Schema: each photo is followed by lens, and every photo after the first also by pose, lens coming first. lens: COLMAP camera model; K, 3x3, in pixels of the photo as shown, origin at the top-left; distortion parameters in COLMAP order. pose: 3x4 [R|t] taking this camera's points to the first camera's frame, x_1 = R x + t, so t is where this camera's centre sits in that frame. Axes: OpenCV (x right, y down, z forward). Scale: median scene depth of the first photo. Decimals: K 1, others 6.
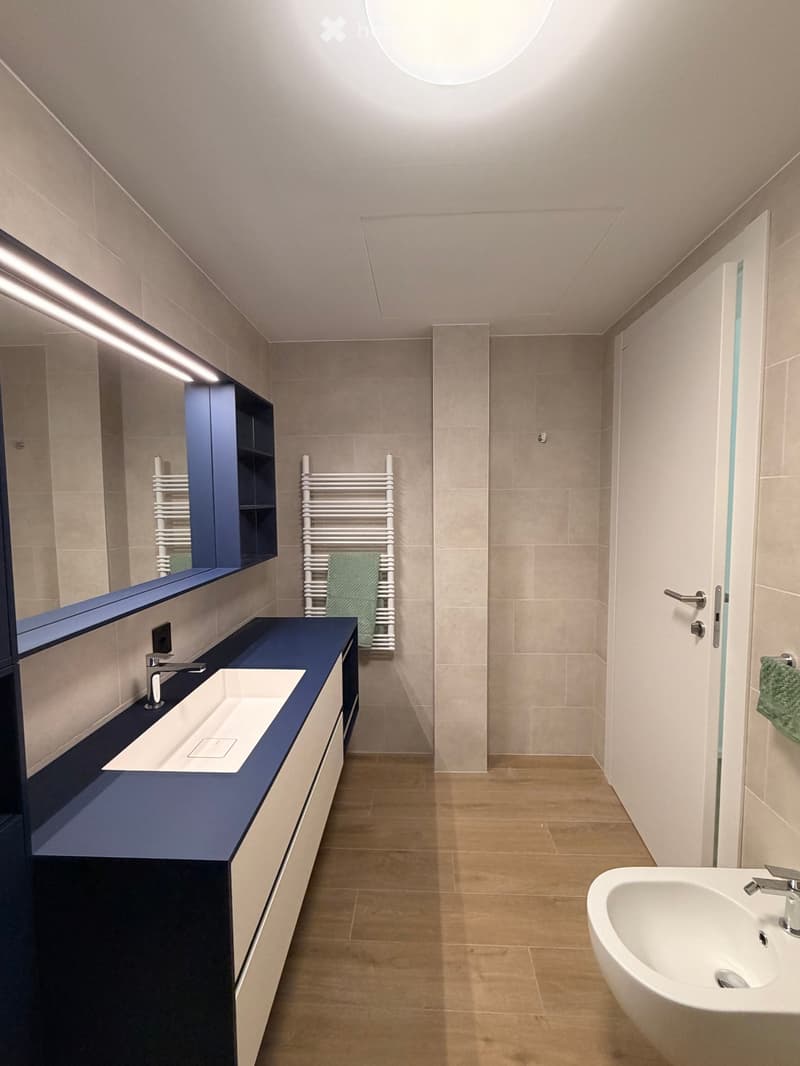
lens RADIAL K [[461.4, 0, 400.0], [0, 461.4, 533.0], [0, 0, 1]] dist [-0.001872, -0.000855]
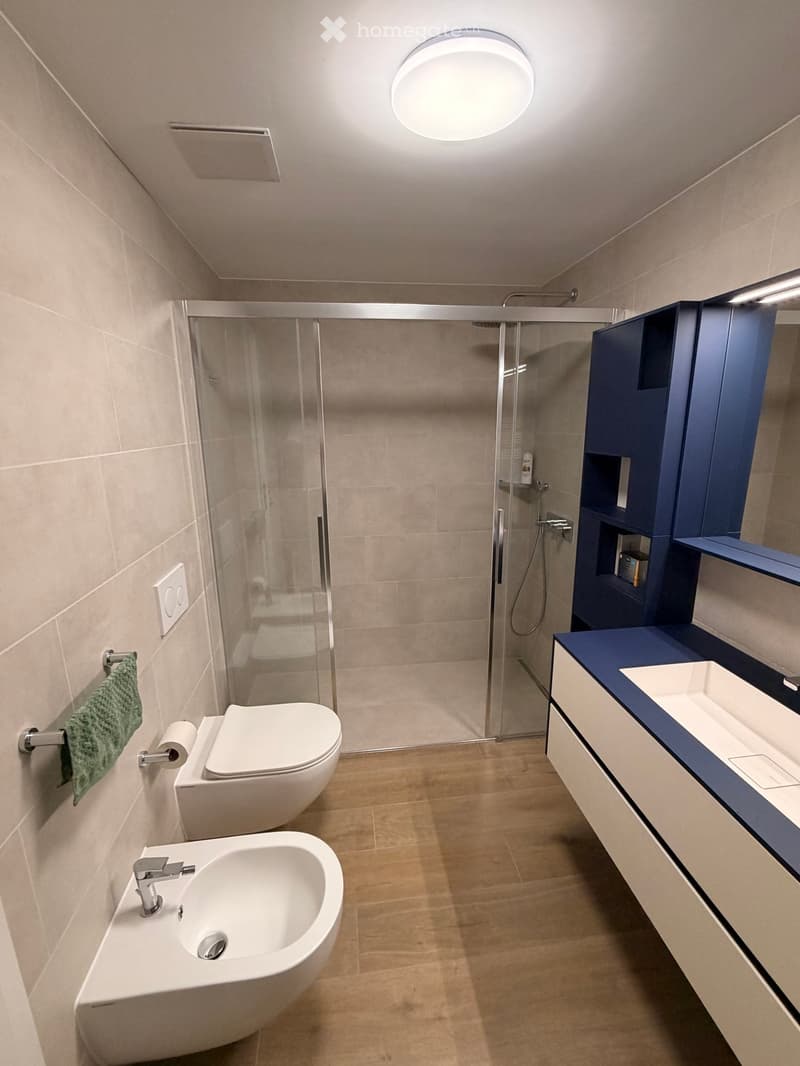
lens RADIAL K [[461.4, 0, 400.0], [0, 461.4, 533.0], [0, 0, 1]] dist [-0.001872, -0.000855]
pose [[-0.984558, 0.060265, -0.164360, 0.381904], [0.008873, 0.954849, 0.296960, -0.221906], [0.174835, 0.290916, -0.940638, 1.641435]]
